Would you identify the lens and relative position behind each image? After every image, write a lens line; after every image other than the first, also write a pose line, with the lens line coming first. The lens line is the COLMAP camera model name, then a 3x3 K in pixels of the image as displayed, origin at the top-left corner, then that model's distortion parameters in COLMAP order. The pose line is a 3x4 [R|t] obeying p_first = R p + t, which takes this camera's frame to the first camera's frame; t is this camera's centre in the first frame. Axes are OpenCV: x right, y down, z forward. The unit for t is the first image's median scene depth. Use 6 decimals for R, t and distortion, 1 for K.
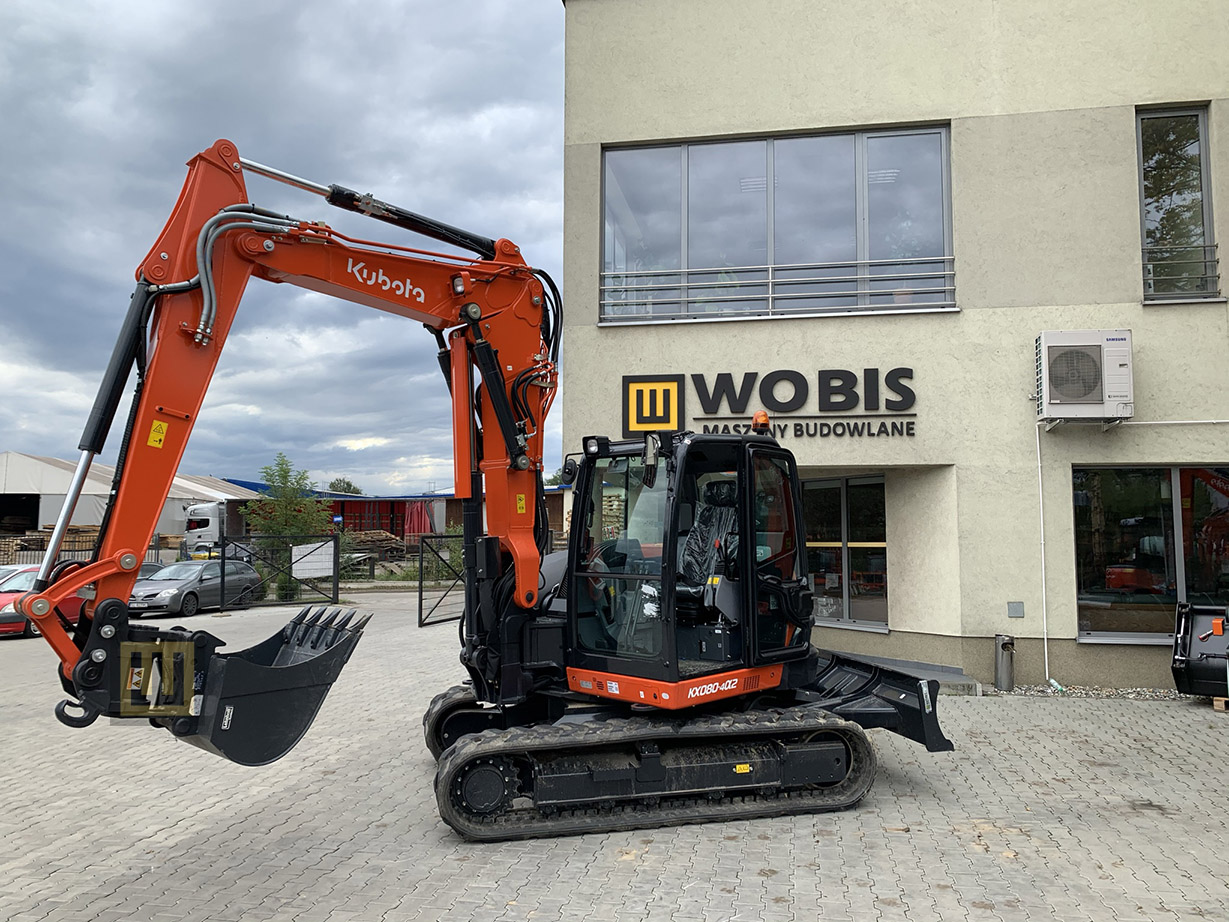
lens RADIAL K [[937.2, 0, 623.7], [0, 937.2, 454.4], [0, 0, 1]] dist [0.022749, -0.026086]
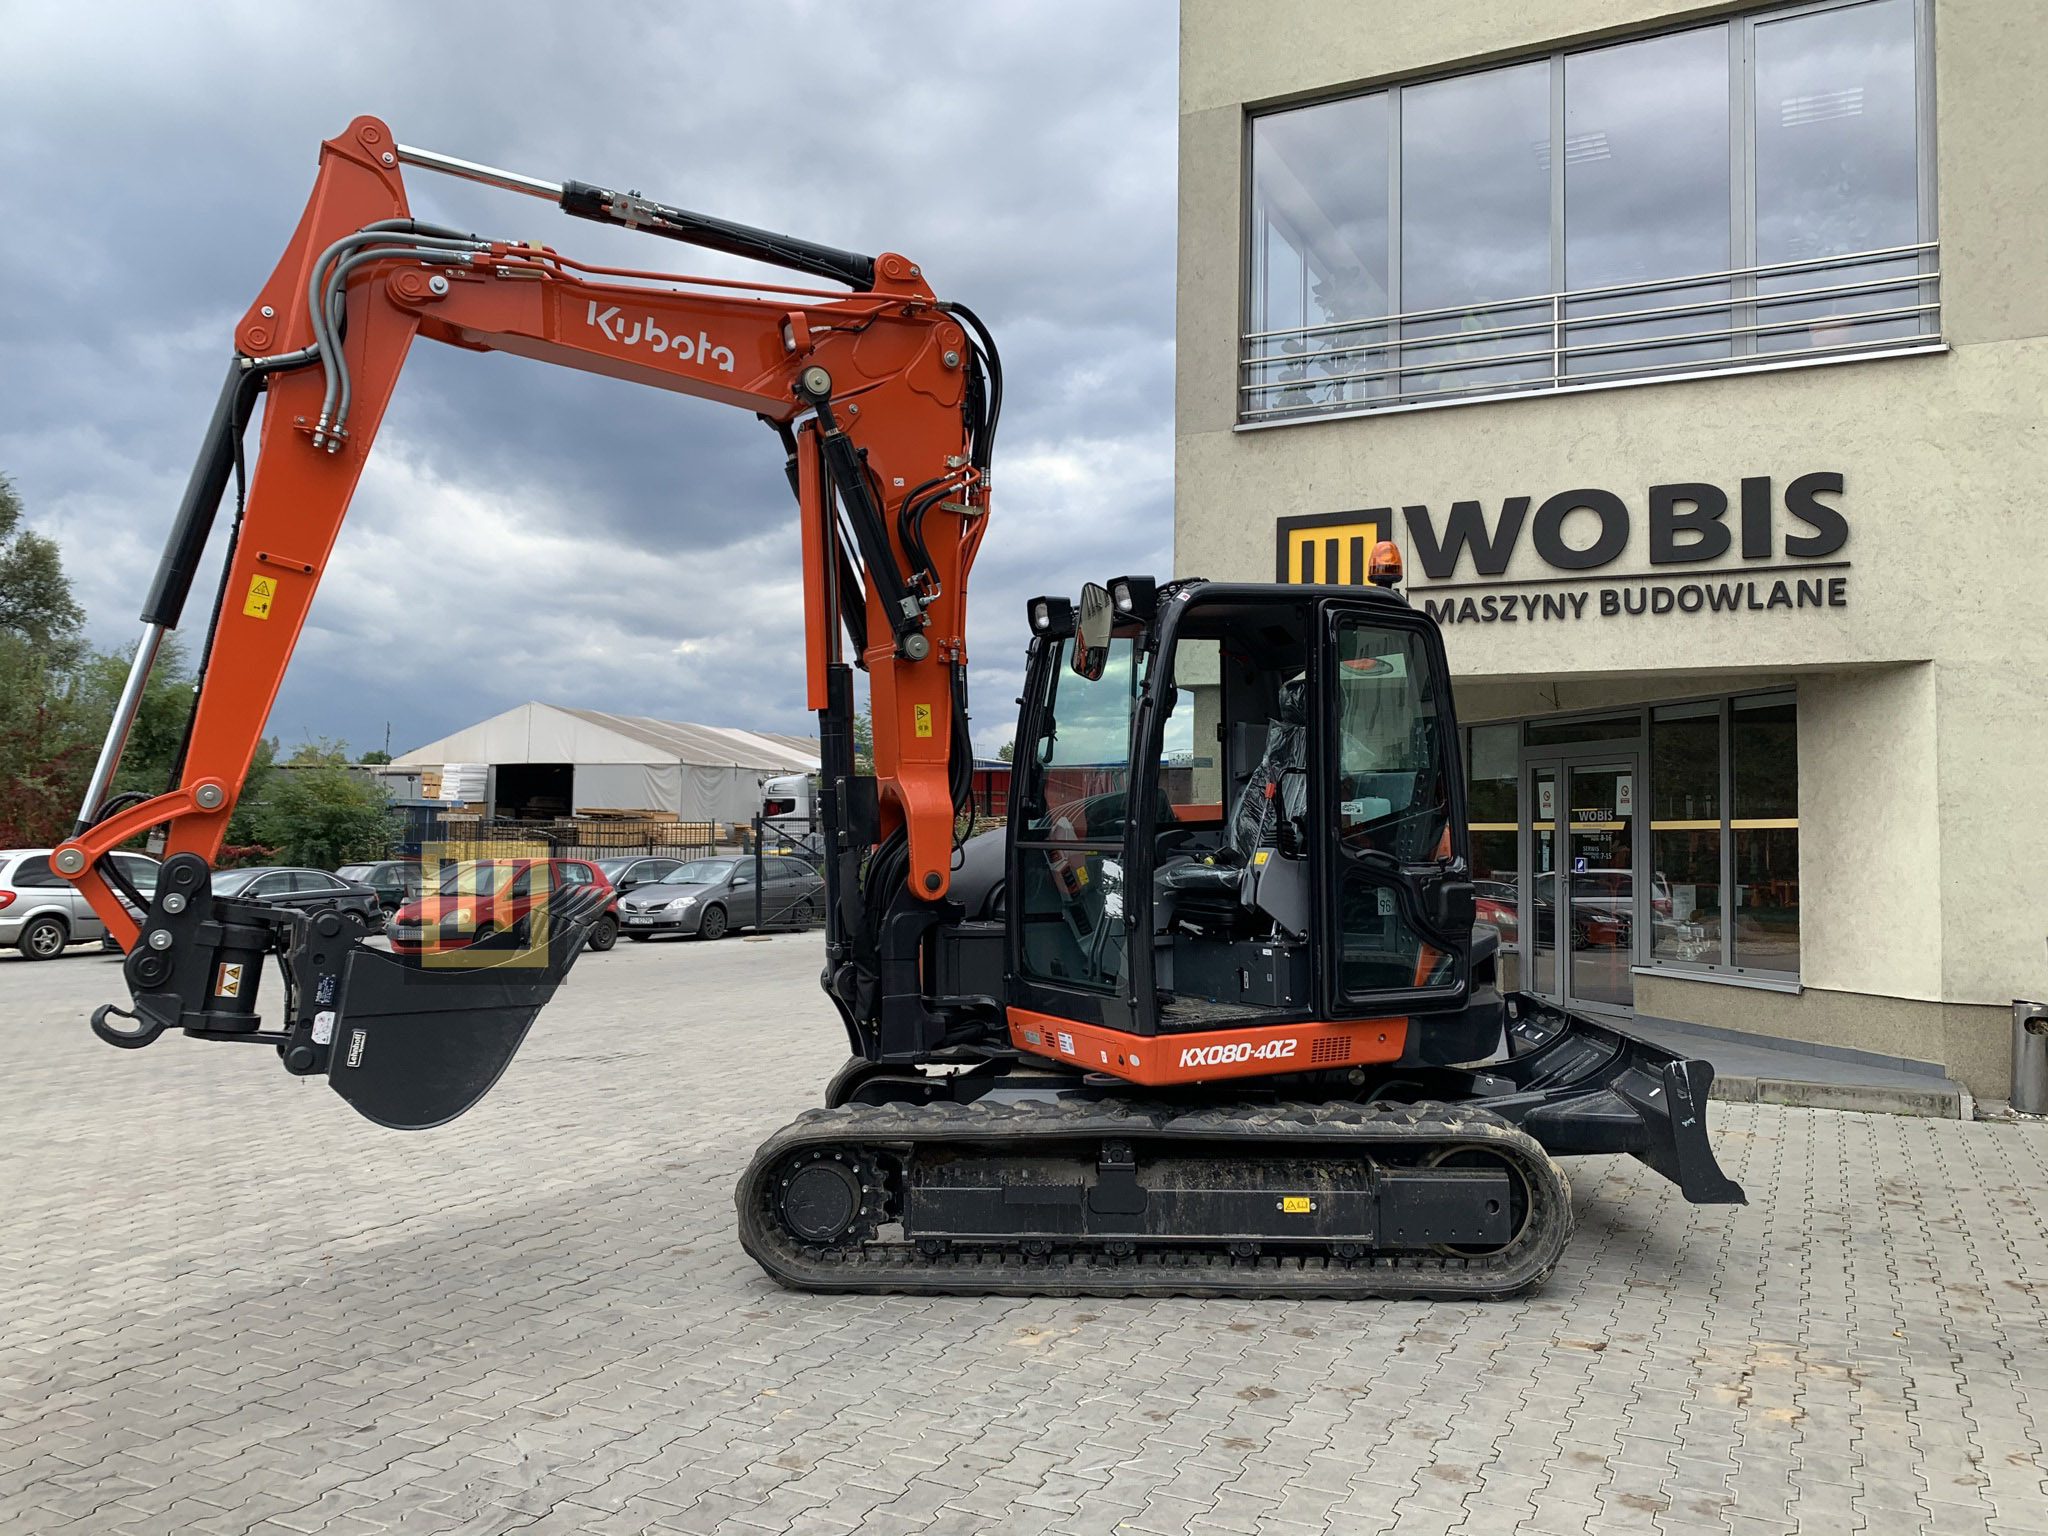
lens RADIAL K [[1568.2, 0, 1025.1], [0, 1568.2, 753.4], [0, 0, 1]] dist [0.001928, 0.001748]
pose [[0.957561, -0.006651, -0.288155, 0.137333], [0.016556, 0.999352, 0.031950, 0.026922], [0.287756, -0.035365, 0.957051, 0.064614]]
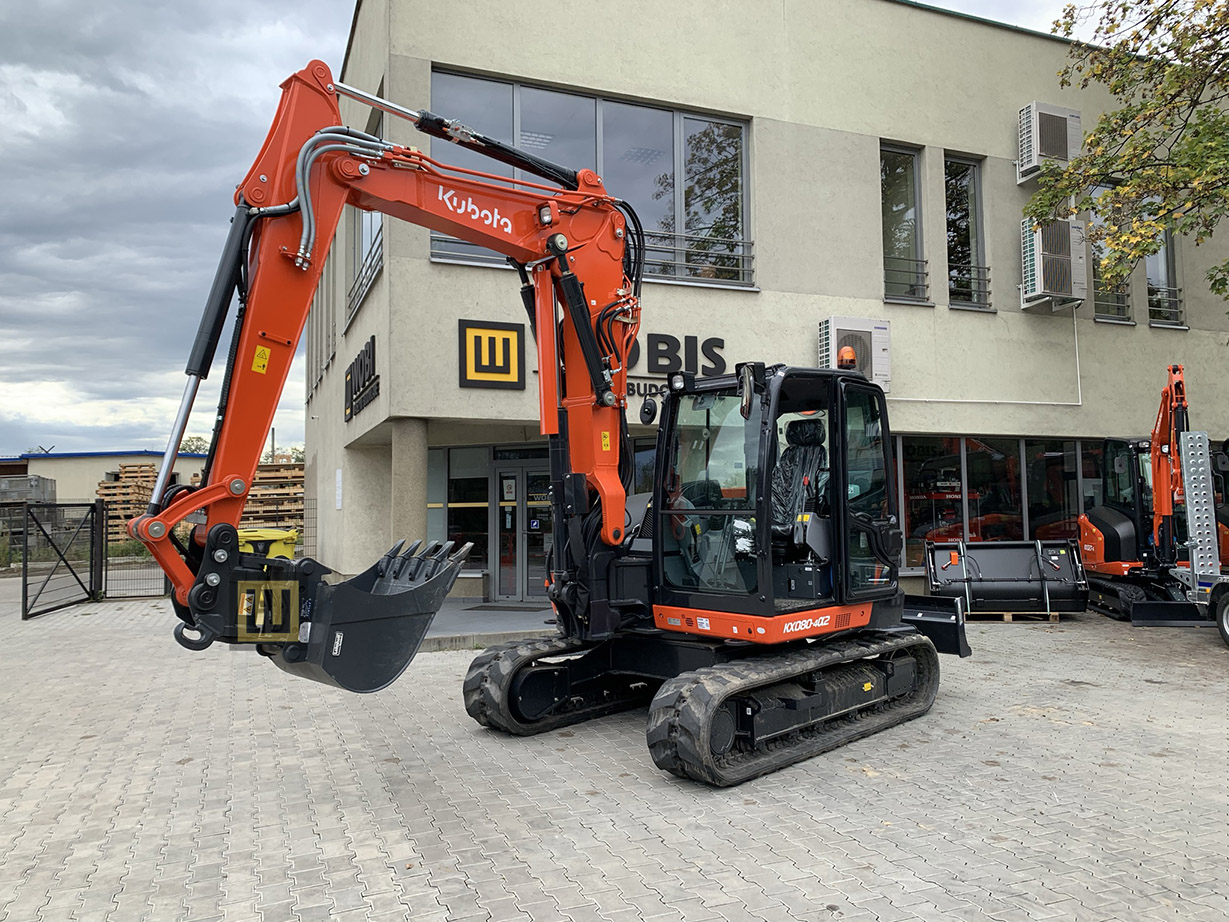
lens RADIAL K [[935.5, 0, 616.3], [0, 935.5, 456.3], [0, 0, 1]] dist [0.048566, -0.064576]
pose [[0.849856, 0.021025, 0.526595, -0.400547], [-0.033479, 0.999339, 0.014132, 0.037218], [-0.525950, -0.029640, 0.849999, 0.139925]]
